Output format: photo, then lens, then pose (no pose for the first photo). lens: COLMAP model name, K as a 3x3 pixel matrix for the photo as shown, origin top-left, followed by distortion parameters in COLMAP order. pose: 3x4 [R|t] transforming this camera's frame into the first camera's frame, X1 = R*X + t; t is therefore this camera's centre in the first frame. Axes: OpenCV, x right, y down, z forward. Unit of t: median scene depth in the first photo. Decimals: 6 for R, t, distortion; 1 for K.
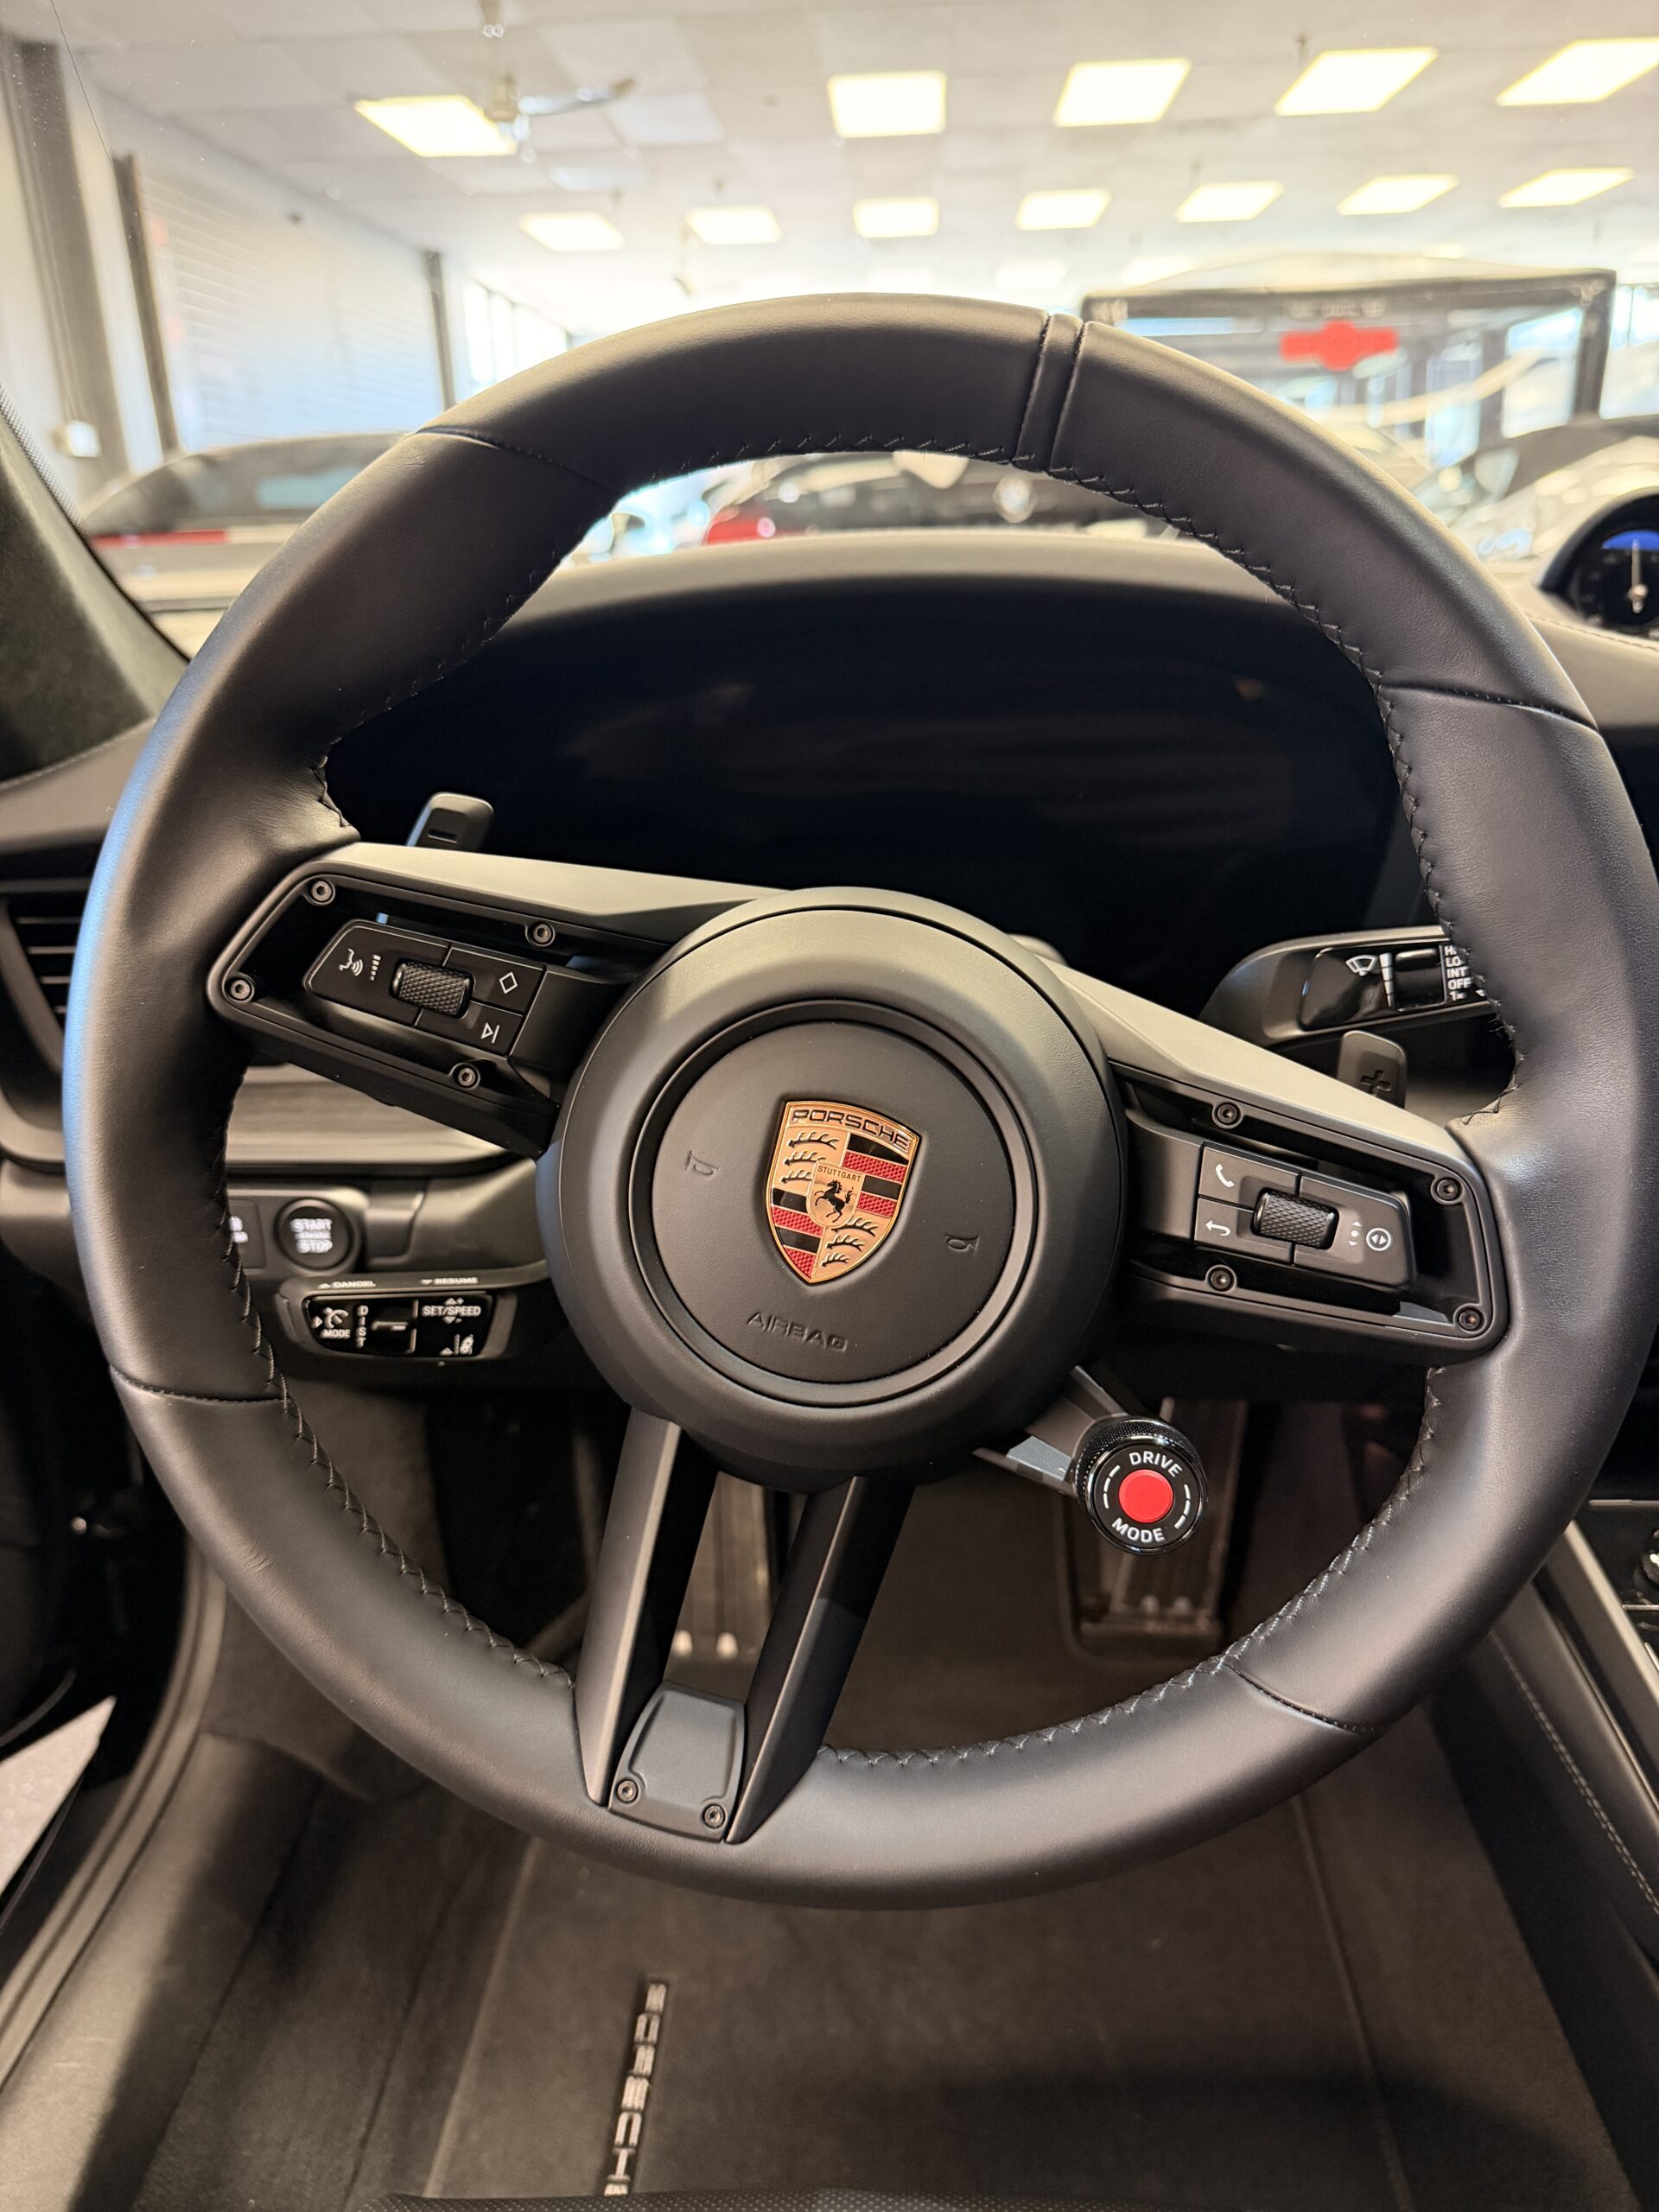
lens RADIAL K [[1593.9, 0, 843.1], [0, 1593.9, 1119.0], [0, 0, 1]] dist [0.011815, -0.024018]
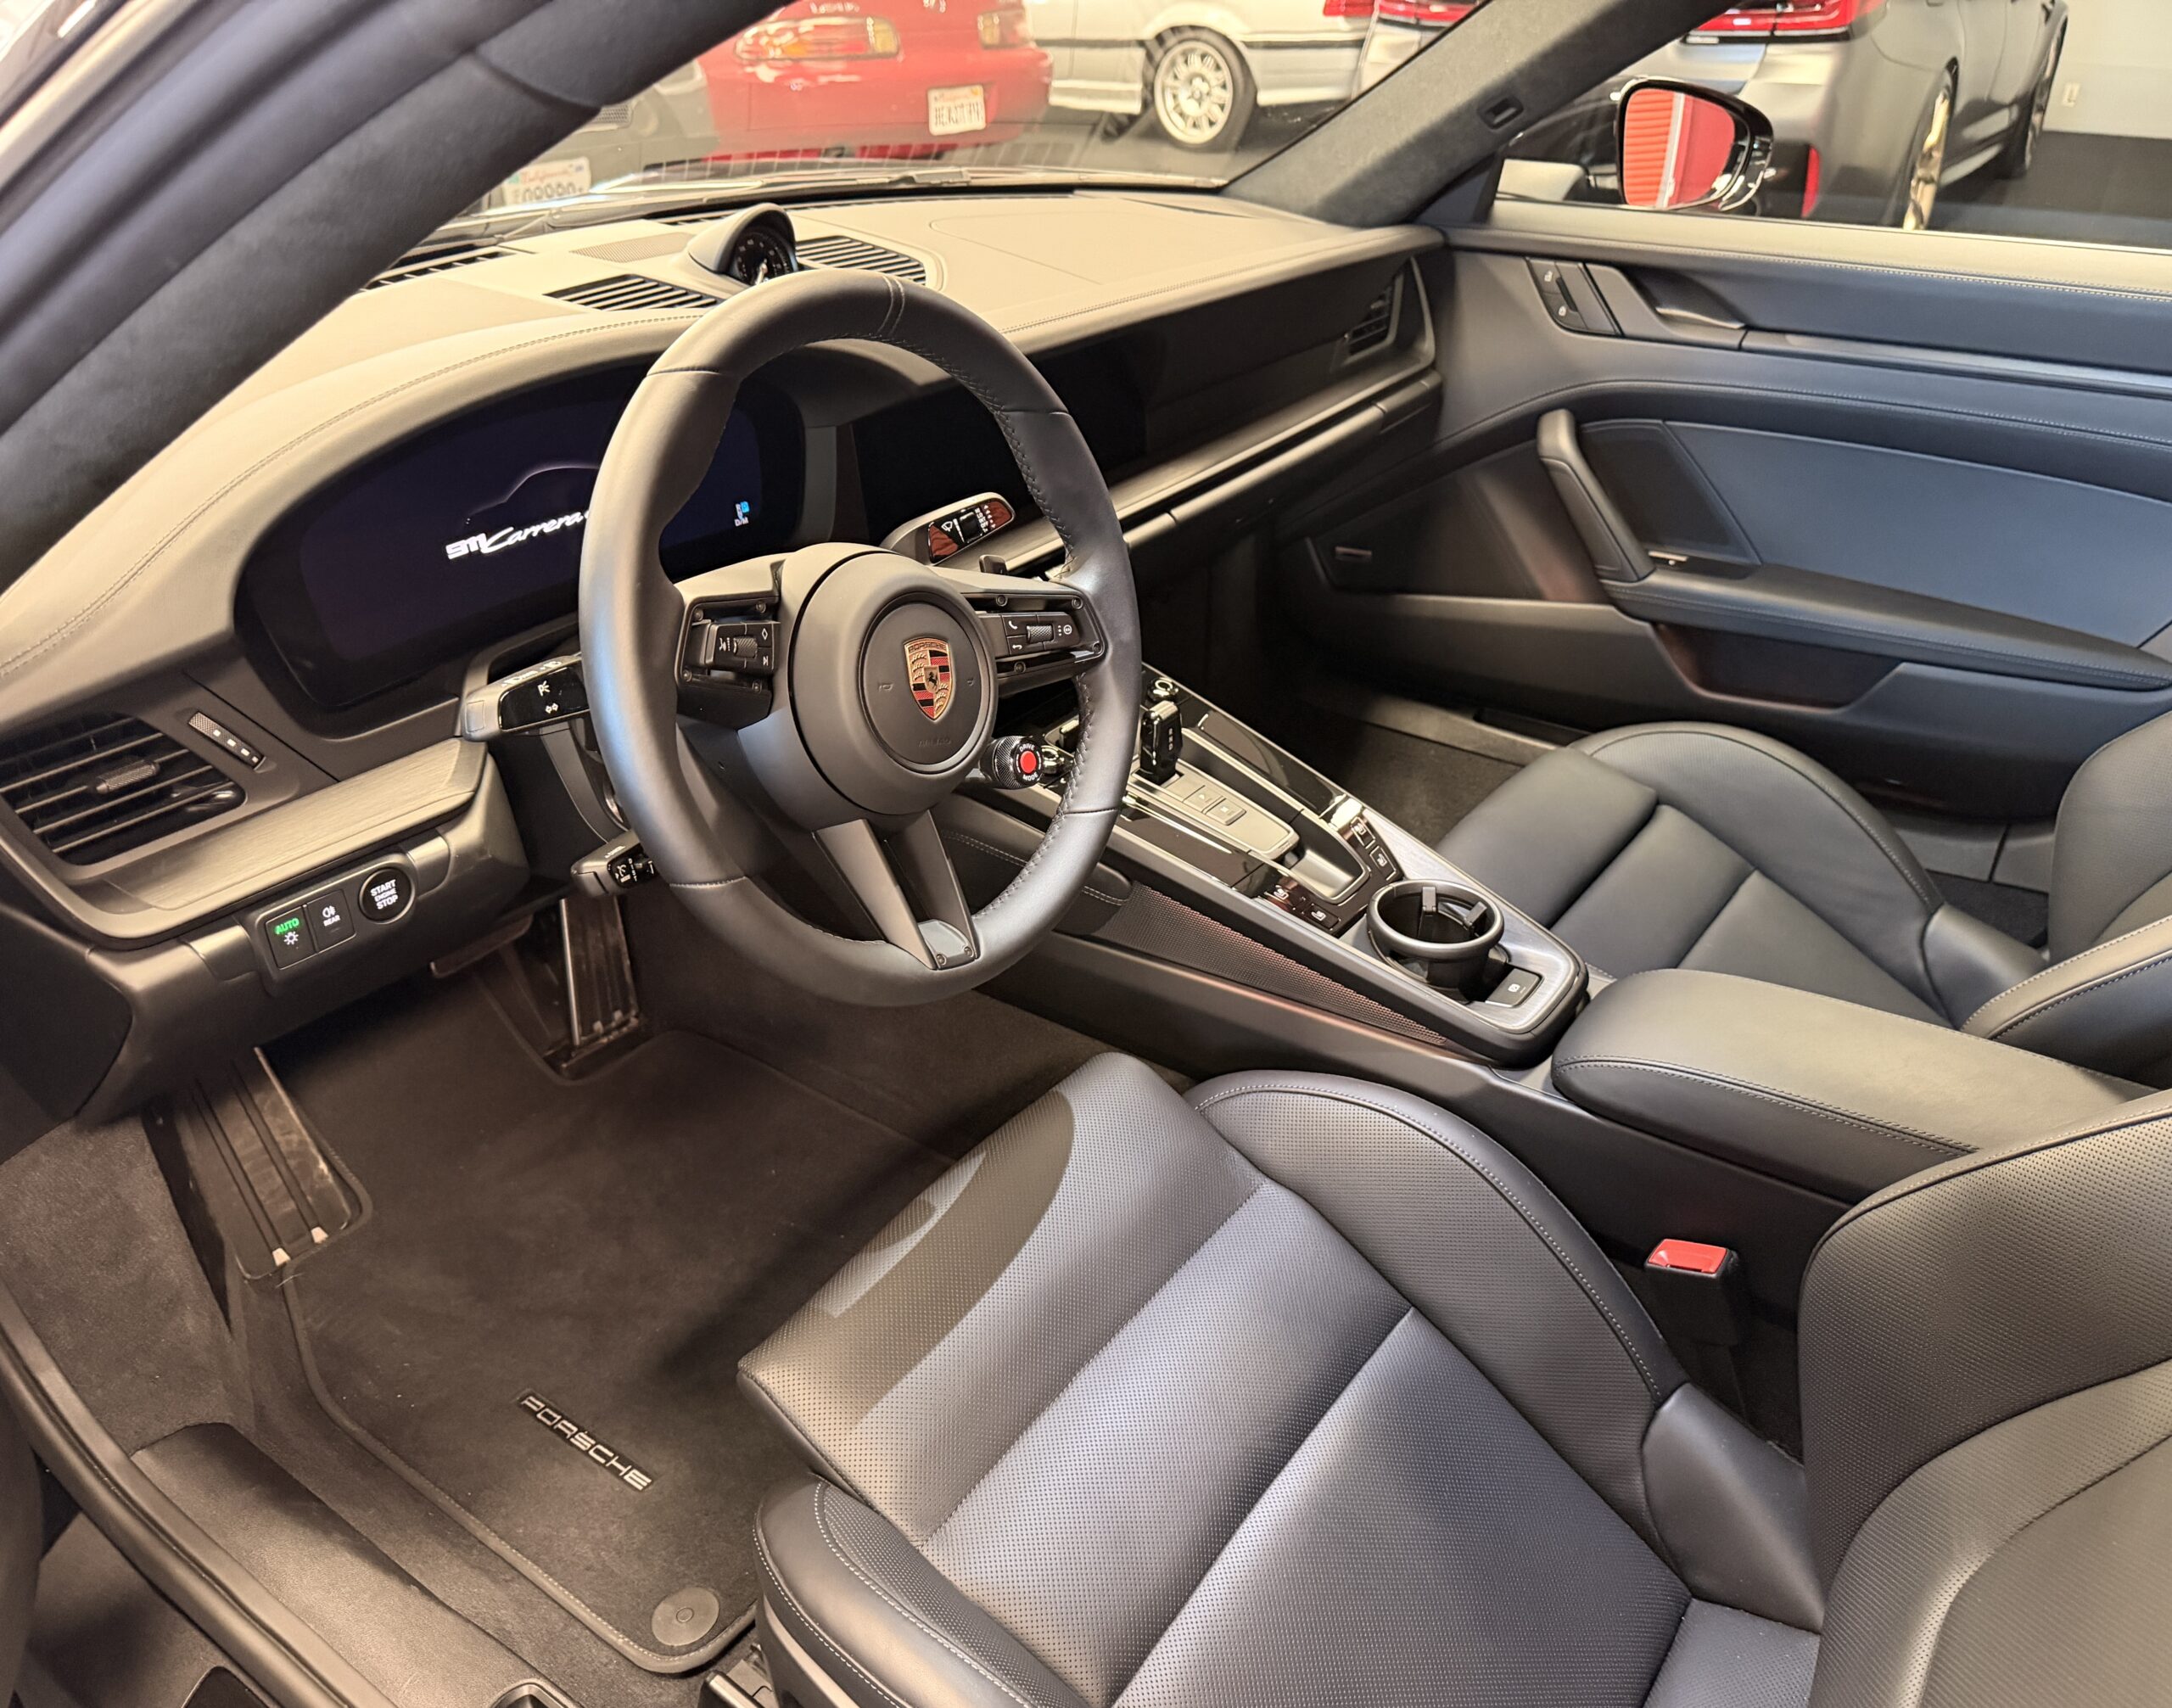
lens RADIAL K [[1631.6, 0, 1169.0], [0, 1631.6, 855.2], [0, 0, 1]] dist [0.054530, -0.052663]
pose [[0.514487, -0.392601, 0.762344, -1.054823], [0.272038, 0.917837, 0.289087, -0.186935], [-0.813203, 0.058655, 0.579017, -0.385264]]
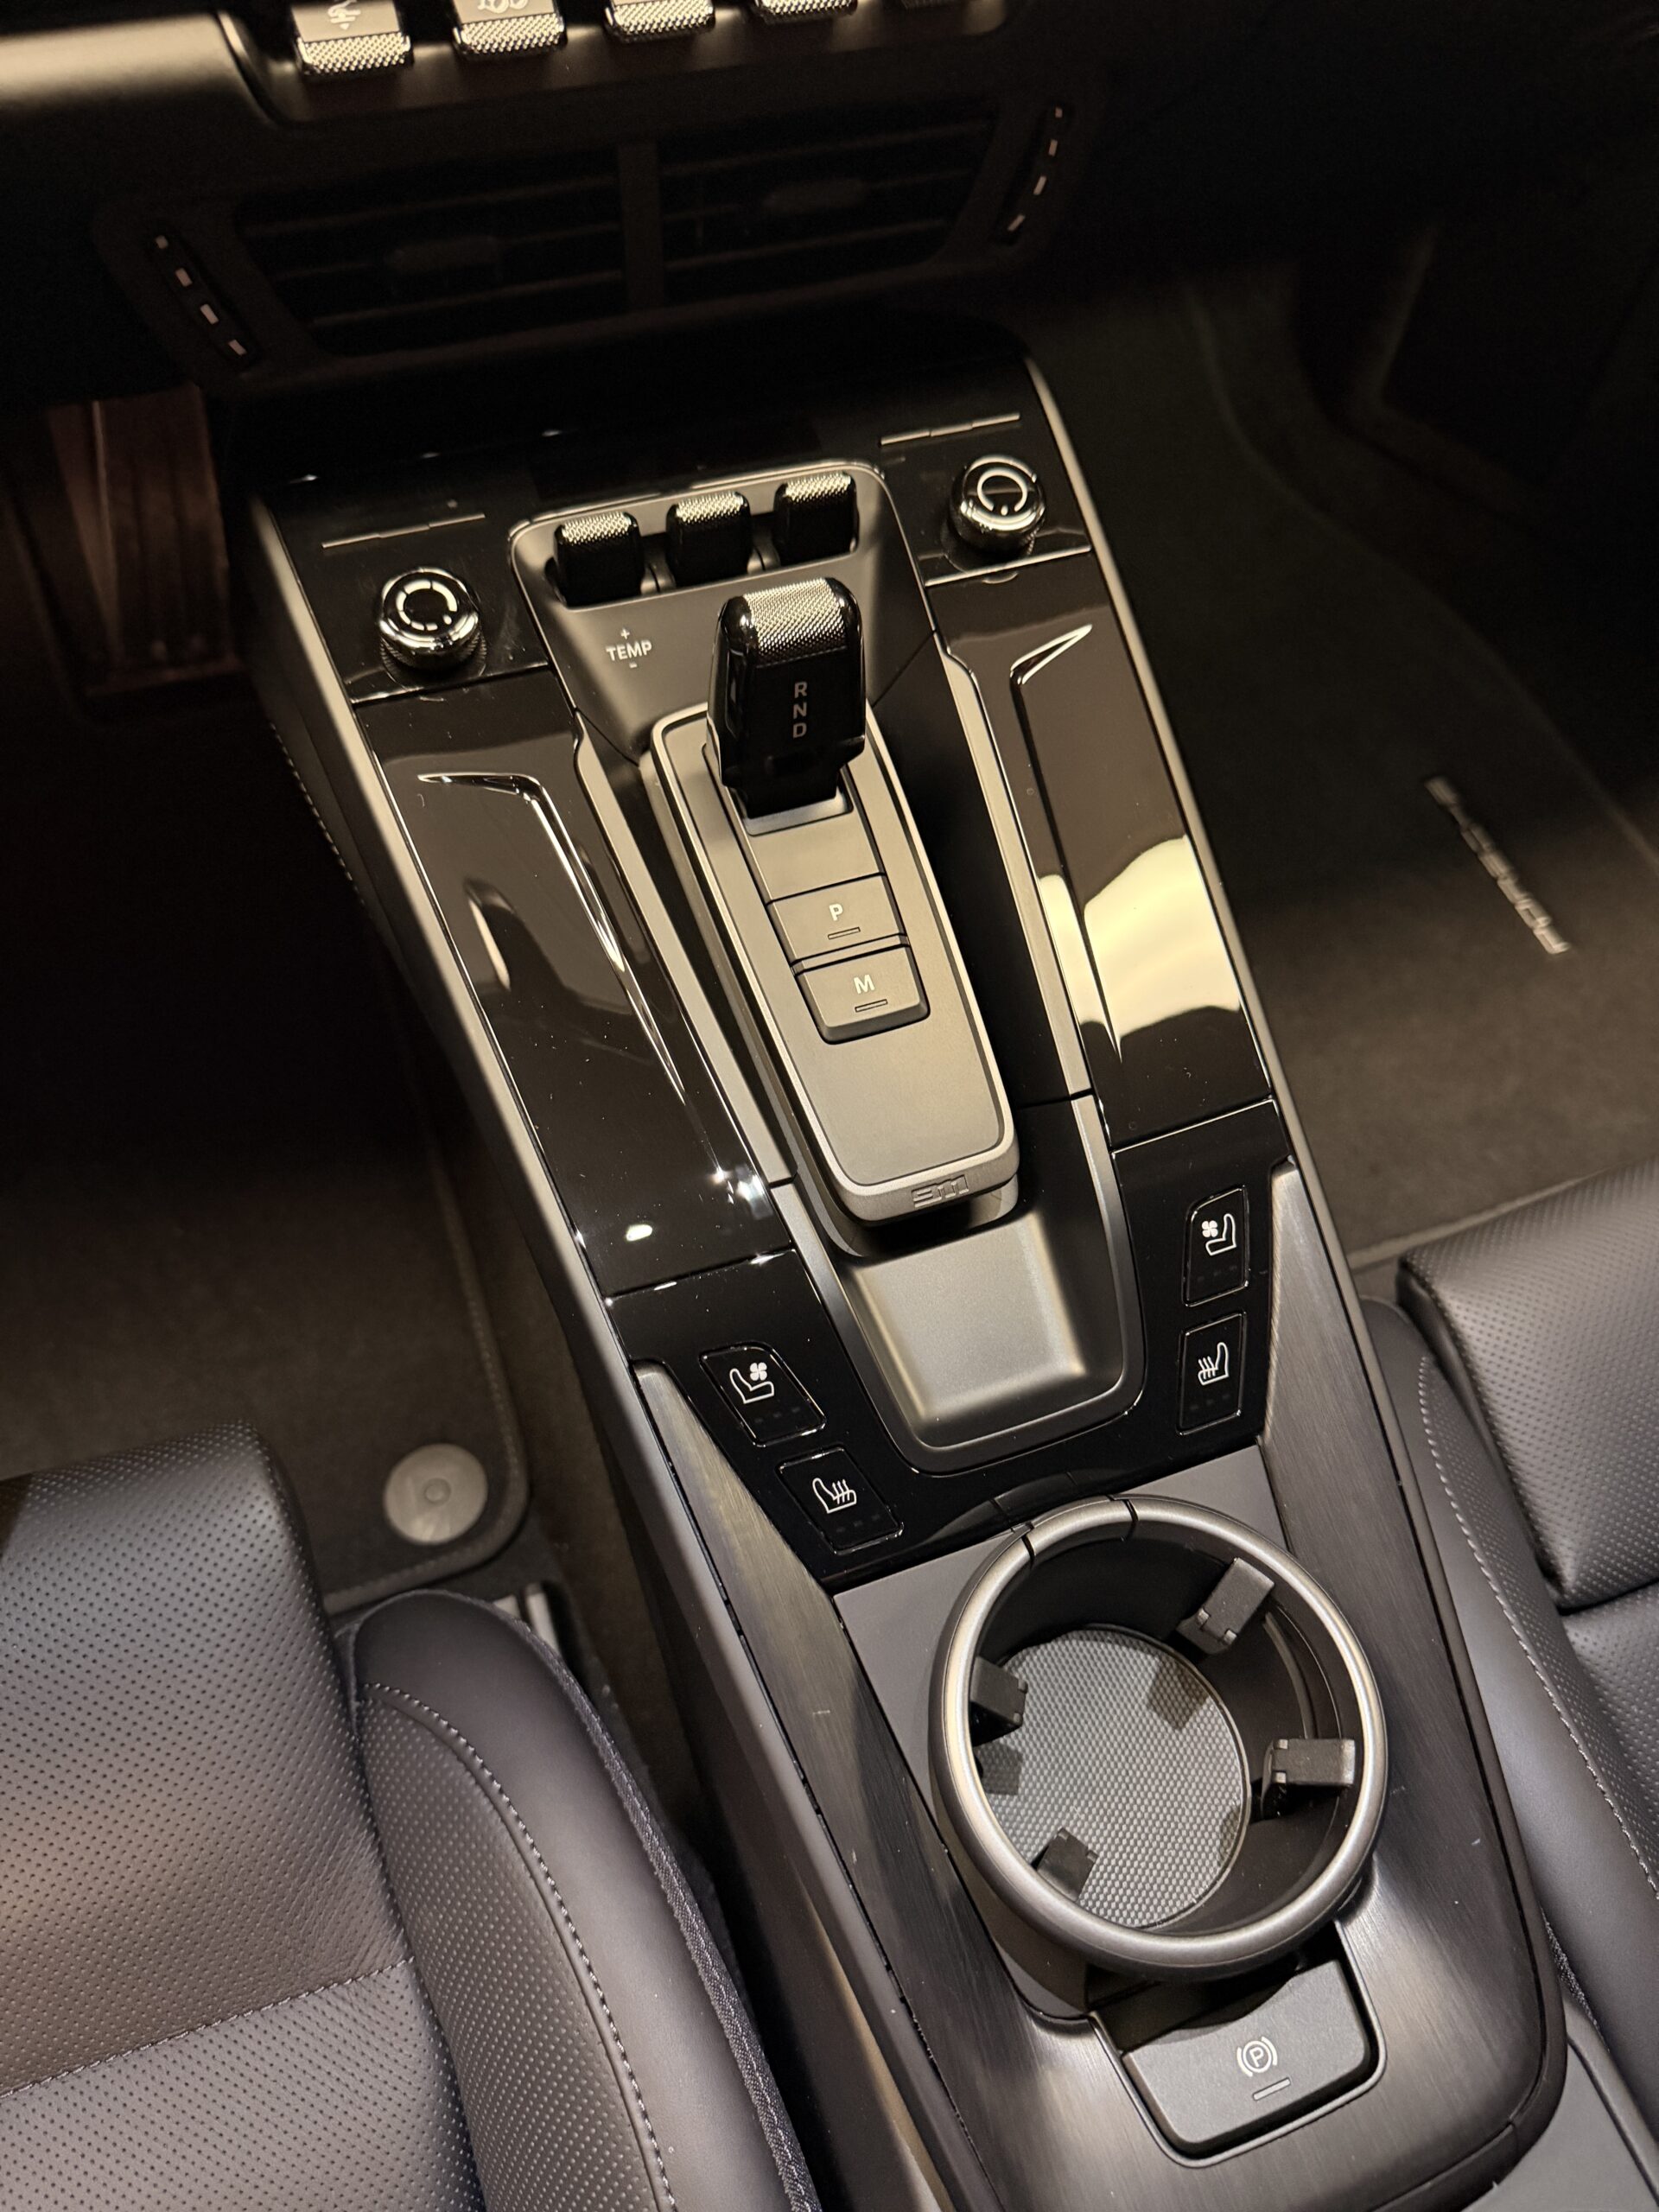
lens RADIAL K [[1593.9, 0, 831.9], [0, 1593.9, 1107.4], [0, 0, 1]] dist [0.011815, -0.024018]
pose [[0.916883, -0.286201, 0.278236, 0.402316], [0.059163, 0.786802, 0.614363, 0.014690], [-0.394748, -0.546838, 0.738338, 0.253272]]
